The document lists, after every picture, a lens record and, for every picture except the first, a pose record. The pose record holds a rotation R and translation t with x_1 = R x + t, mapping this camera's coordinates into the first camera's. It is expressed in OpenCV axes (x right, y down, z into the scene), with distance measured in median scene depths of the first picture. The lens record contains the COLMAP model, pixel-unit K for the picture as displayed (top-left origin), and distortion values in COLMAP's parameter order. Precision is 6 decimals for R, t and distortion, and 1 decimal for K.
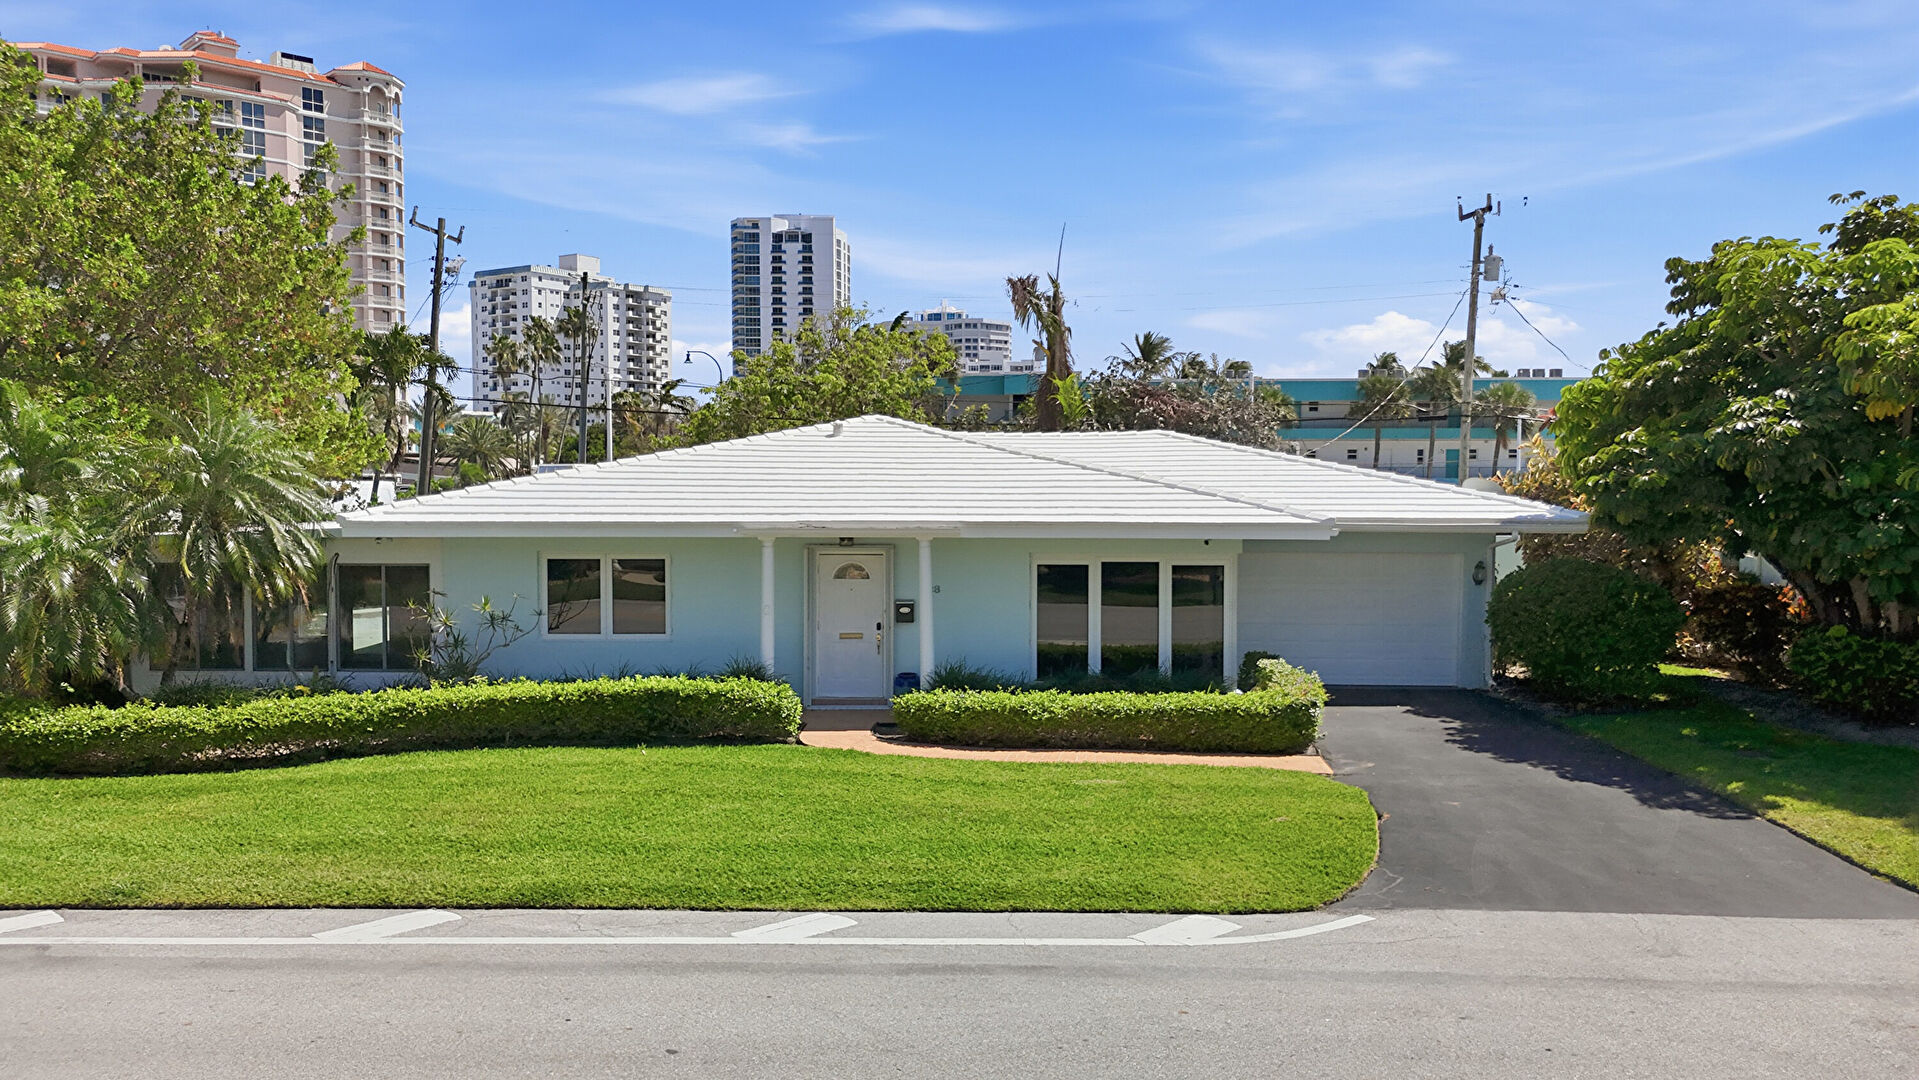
lens RADIAL K [[1393.7, 0, 953.8], [0, 1393.7, 533.3], [0, 0, 1]] dist [0.040213, -0.010123]
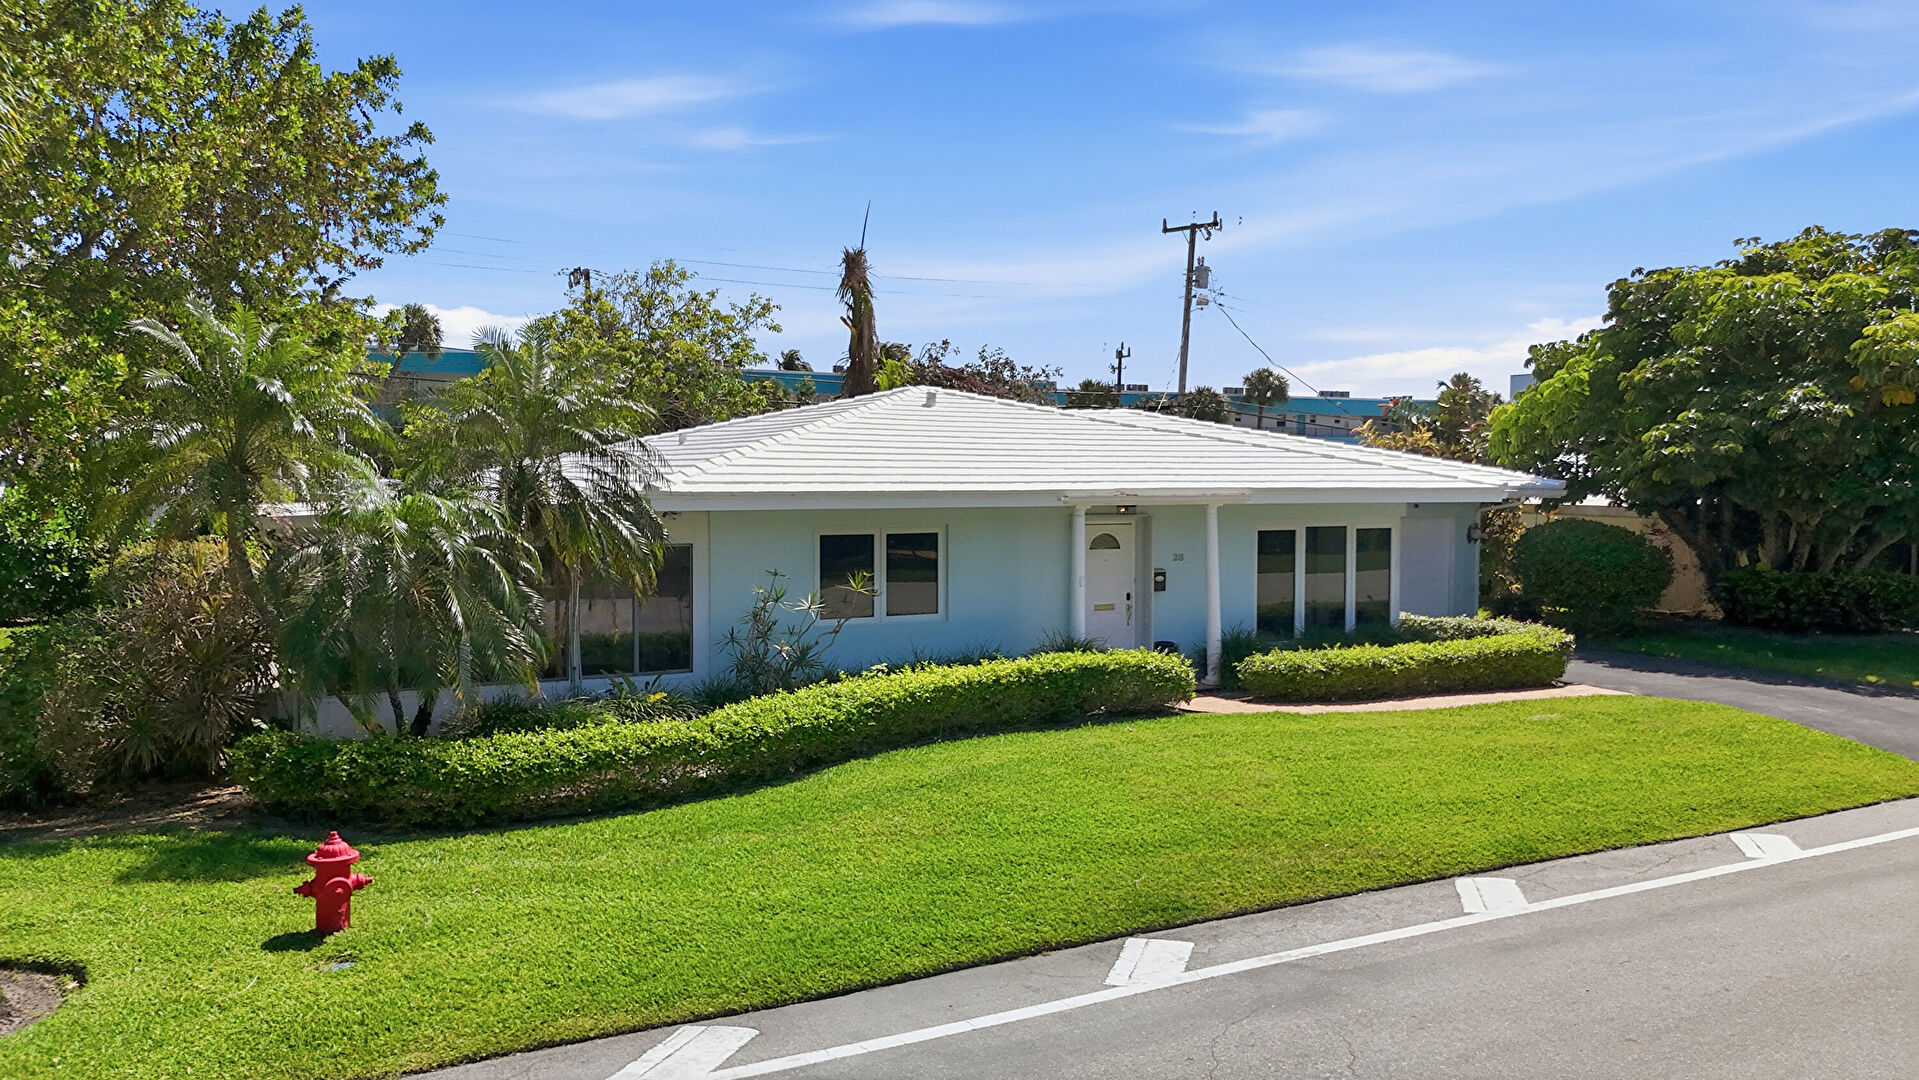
lens RADIAL K [[1393.7, 0, 954.8], [0, 1393.7, 543.8], [0, 0, 1]] dist [0.040213, -0.010123]
pose [[0.875850, -0.023110, 0.482029, -0.645797], [0.018136, 0.999723, 0.014977, 0.012626], [-0.482242, -0.004376, 0.876027, 0.192553]]
